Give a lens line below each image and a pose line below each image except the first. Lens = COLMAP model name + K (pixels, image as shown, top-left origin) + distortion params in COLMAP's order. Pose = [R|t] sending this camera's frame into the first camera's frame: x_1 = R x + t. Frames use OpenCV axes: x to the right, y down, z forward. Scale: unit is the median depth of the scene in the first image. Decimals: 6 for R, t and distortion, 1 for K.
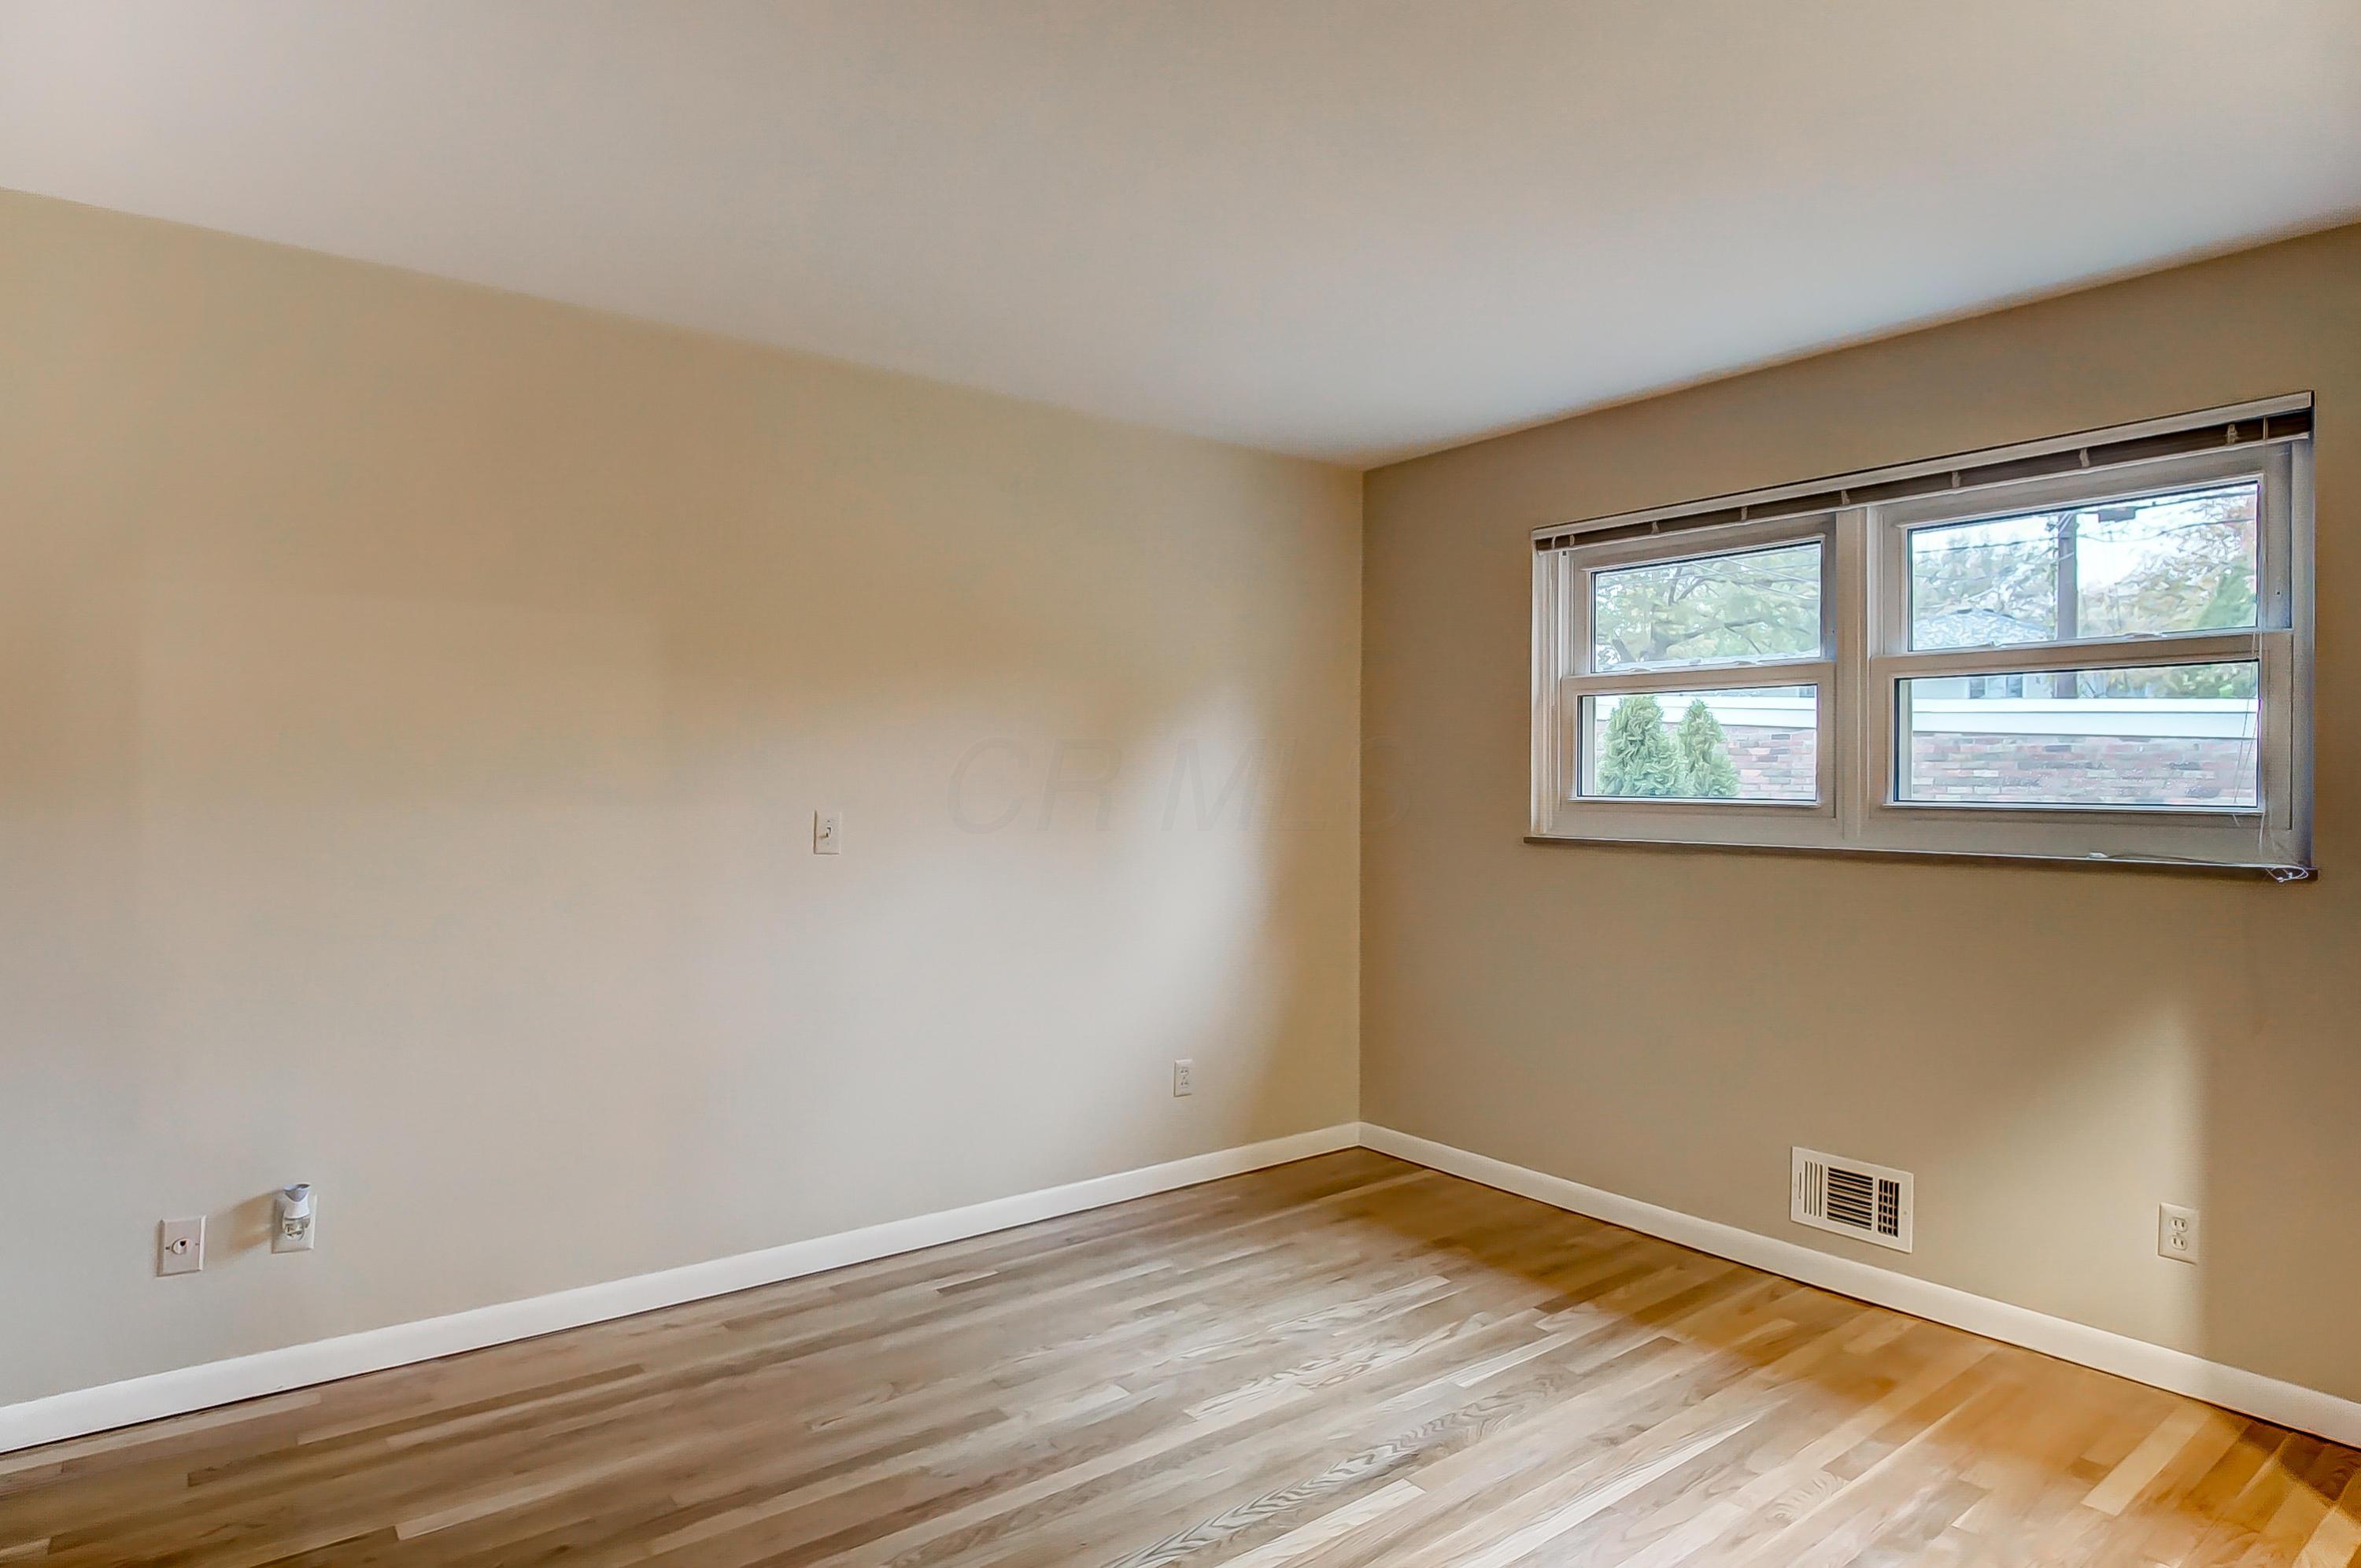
lens RADIAL K [[1276.5, 0, 1175.6], [0, 1276.5, 775.1], [0, 0, 1]] dist [-0.022861, 0.002478]
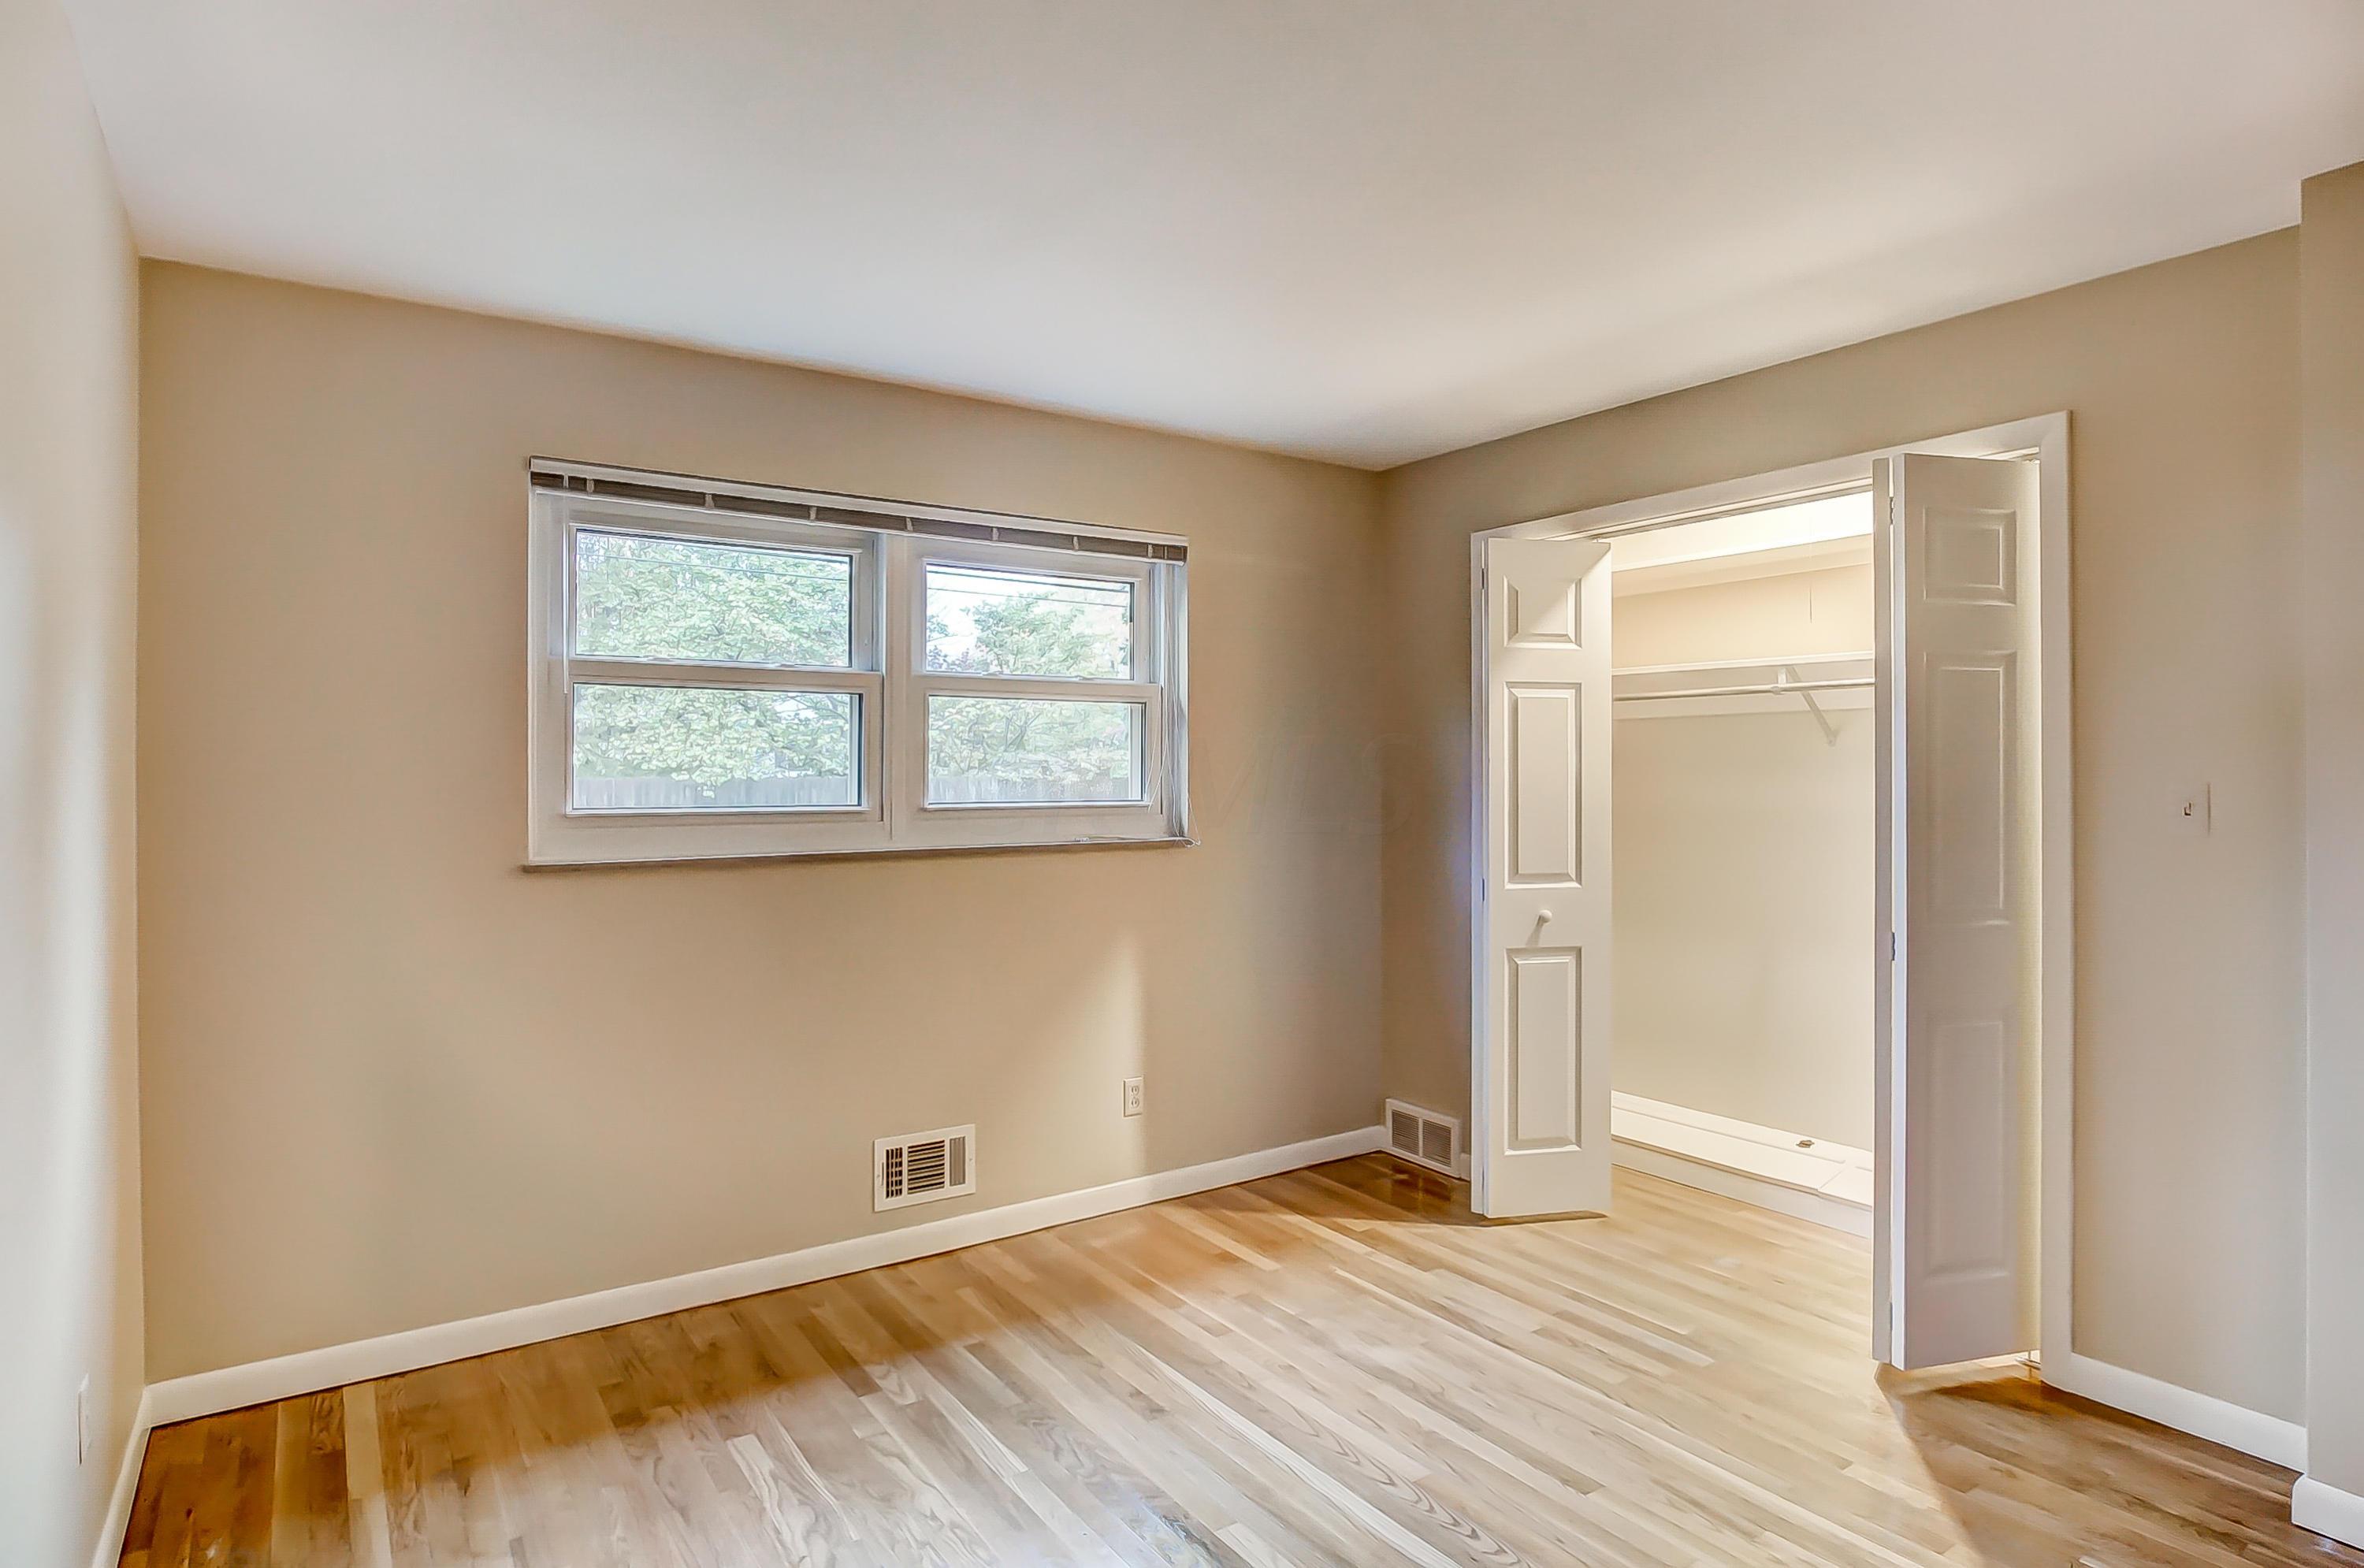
lens RADIAL K [[1278.2, 0, 1177.9], [0, 1278.2, 784.4], [0, 0, 1]] dist [-0.022861, 0.002478]
pose [[0.068945, -0.004268, 0.997611, -0.563705], [0.004170, 0.999983, 0.003990, -0.000473], [-0.997612, 0.003885, 0.068962, 0.720967]]
